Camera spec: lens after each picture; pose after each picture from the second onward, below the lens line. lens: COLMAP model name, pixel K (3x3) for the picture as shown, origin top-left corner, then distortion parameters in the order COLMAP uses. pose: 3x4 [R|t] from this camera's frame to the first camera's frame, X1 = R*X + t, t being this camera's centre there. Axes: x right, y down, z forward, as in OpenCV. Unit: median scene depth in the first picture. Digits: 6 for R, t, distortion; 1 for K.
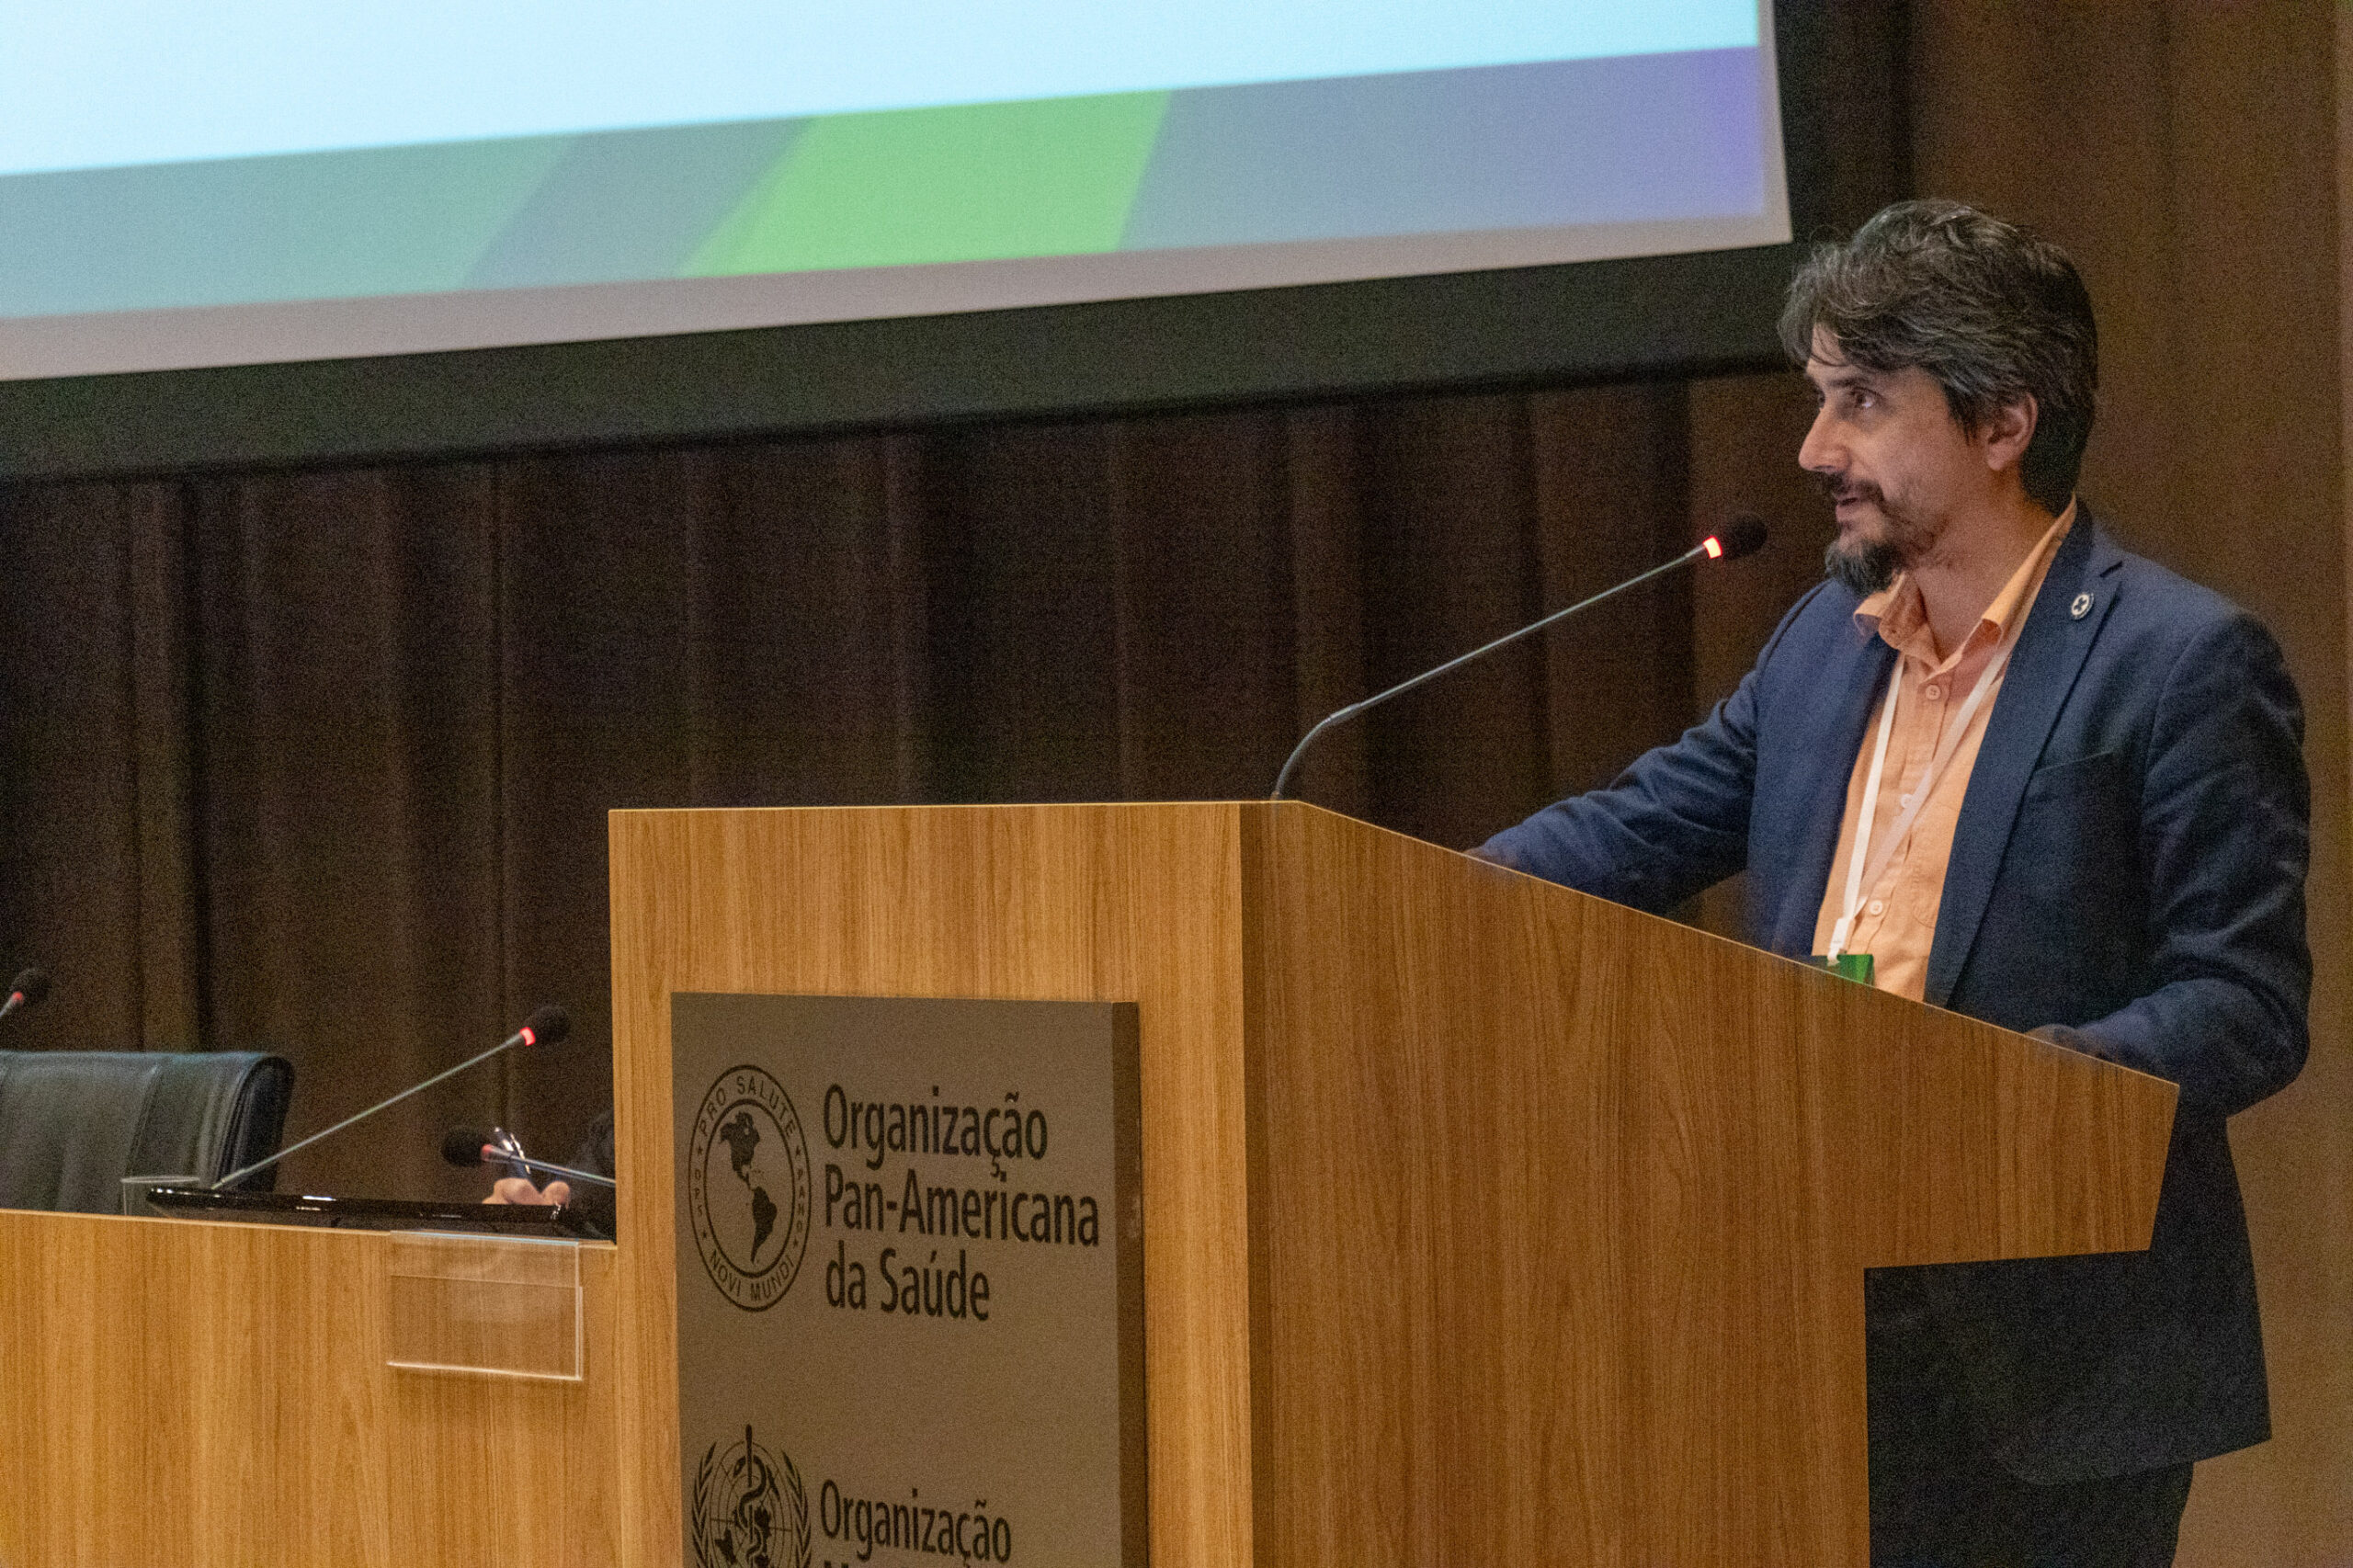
lens RADIAL K [[7745.0, 0, 1176.5], [0, 7745.0, 784.0], [0, 0, 1]] dist [-0.226096, -2.440537]
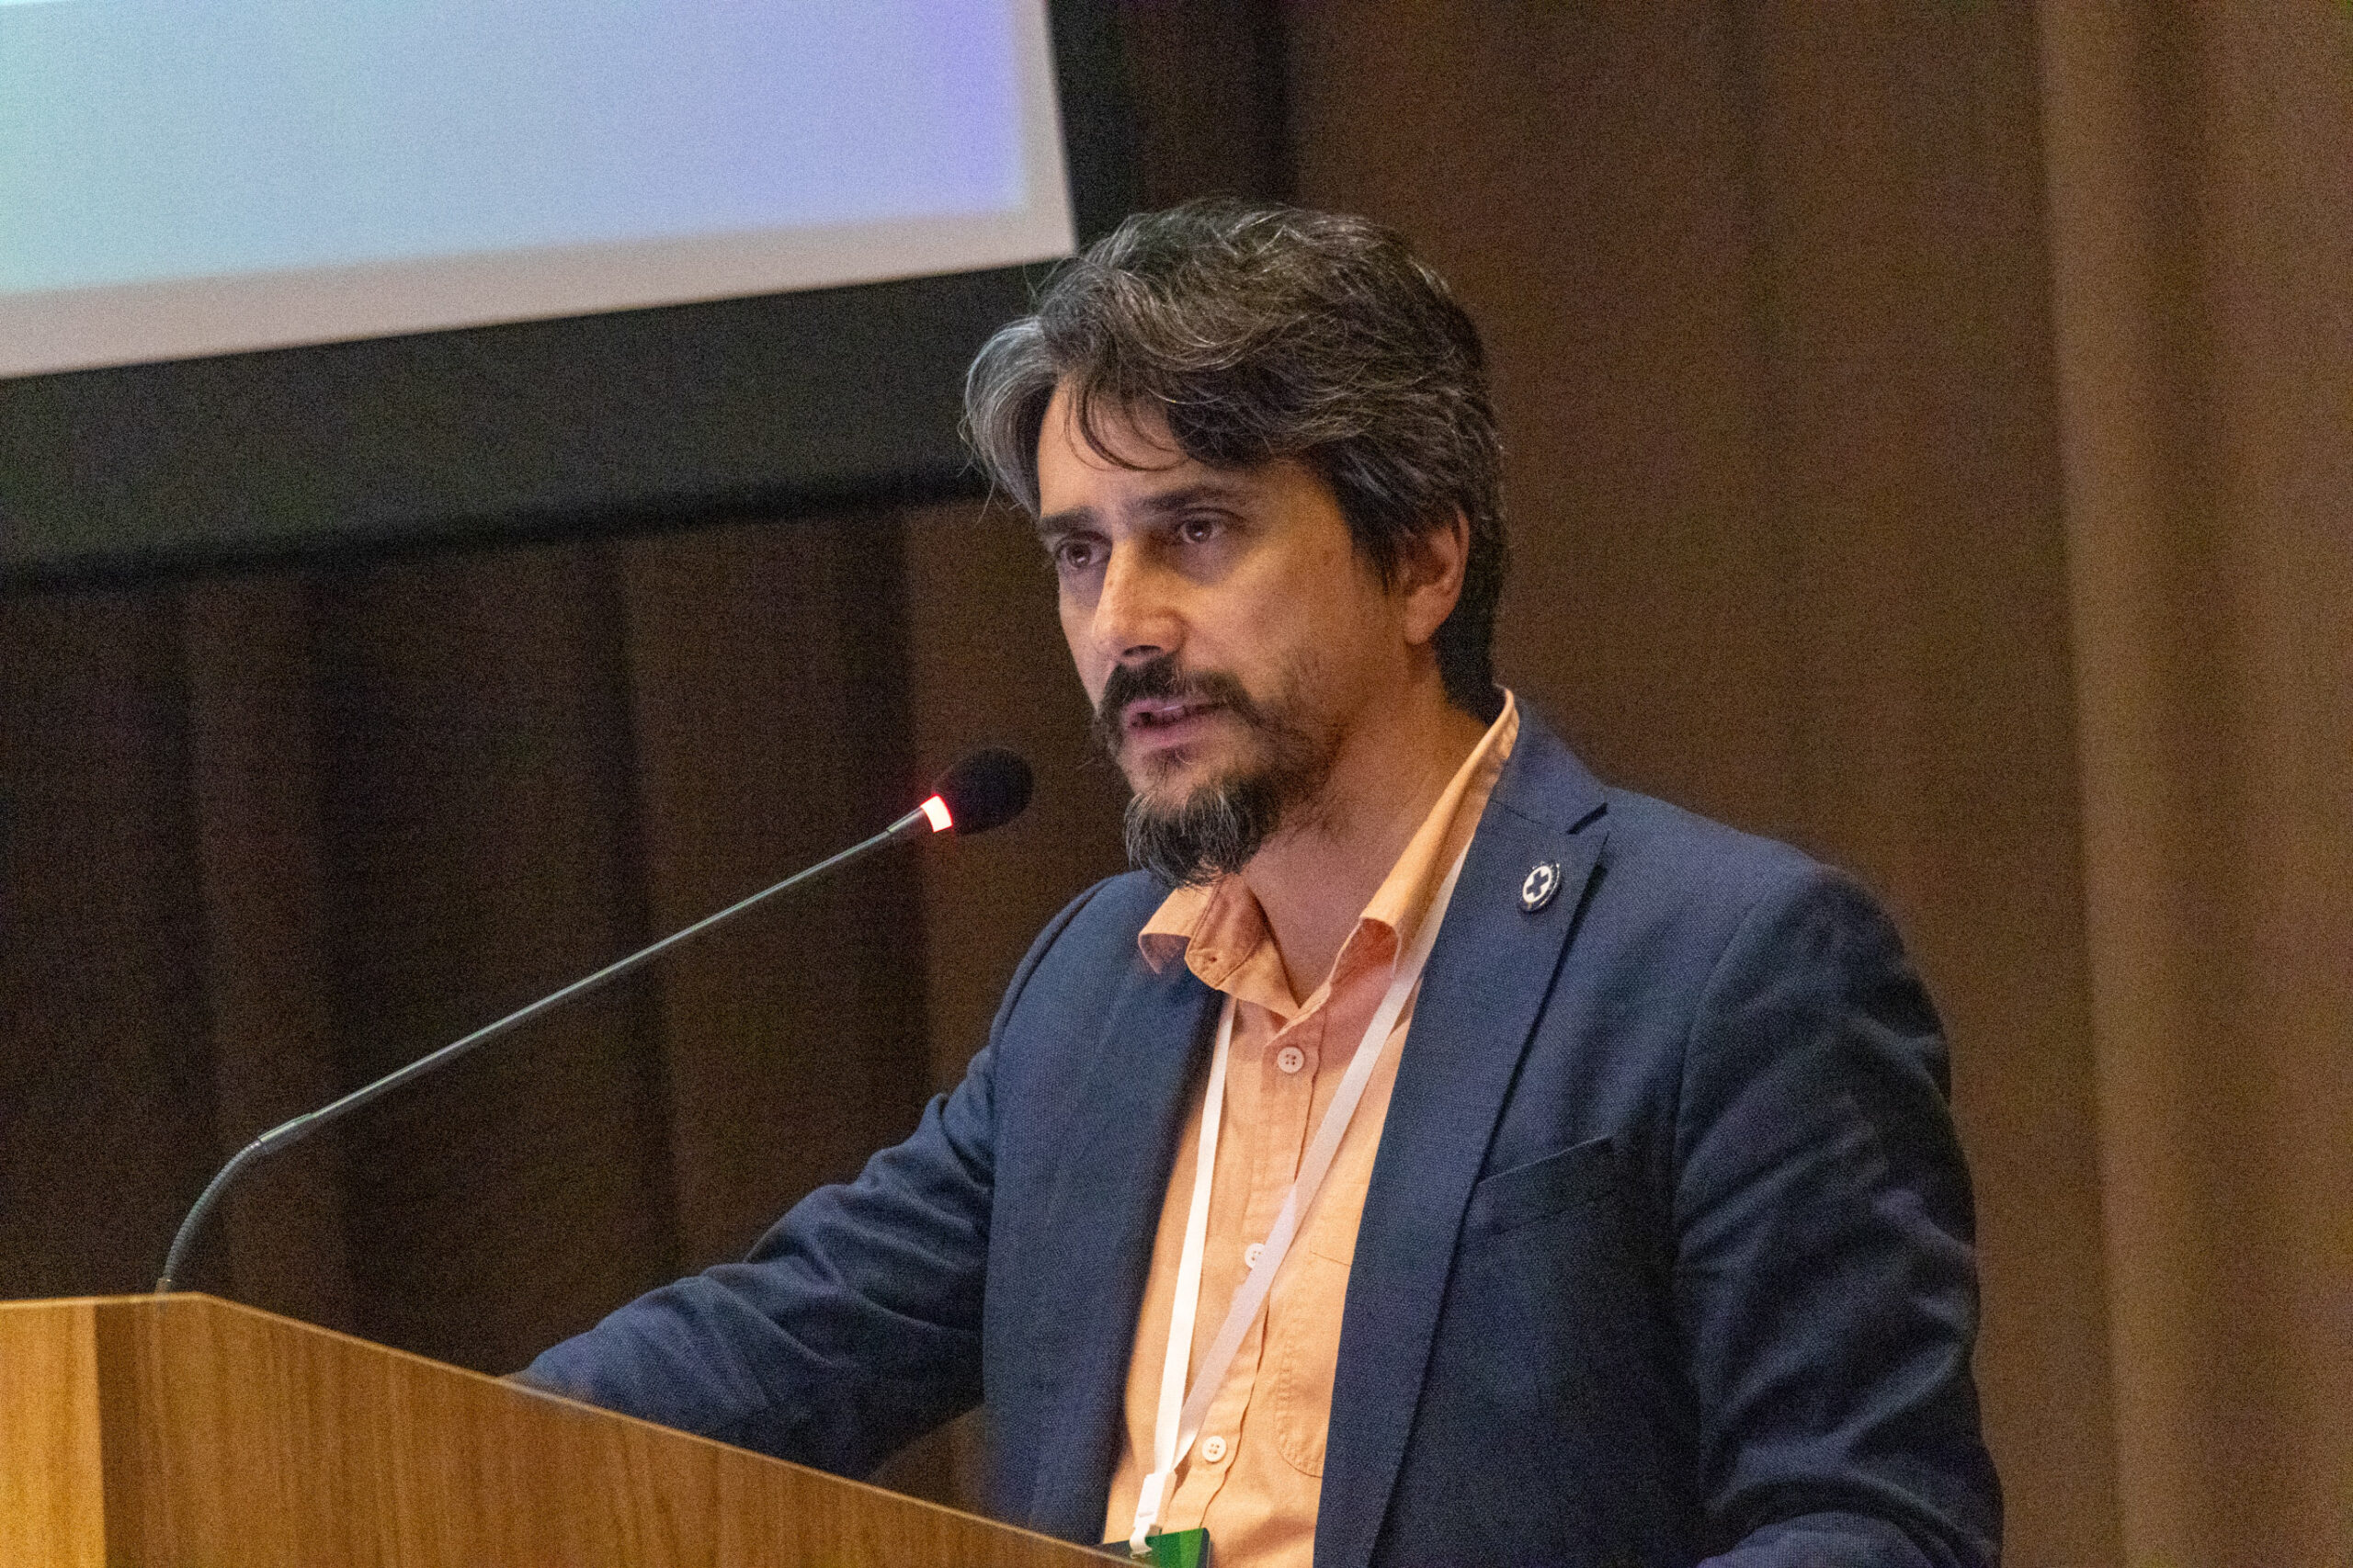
lens RADIAL K [[14396.8, 0, 1176.5], [0, 14396.8, 784.0], [0, 0, 1]] dist [4.610104, 2.179735]
pose [[0.992820, -0.069586, 0.097292, -0.020526], [0.073410, 0.996641, -0.036288, 0.009283], [-0.094440, 0.043170, 0.994594, -0.104964]]
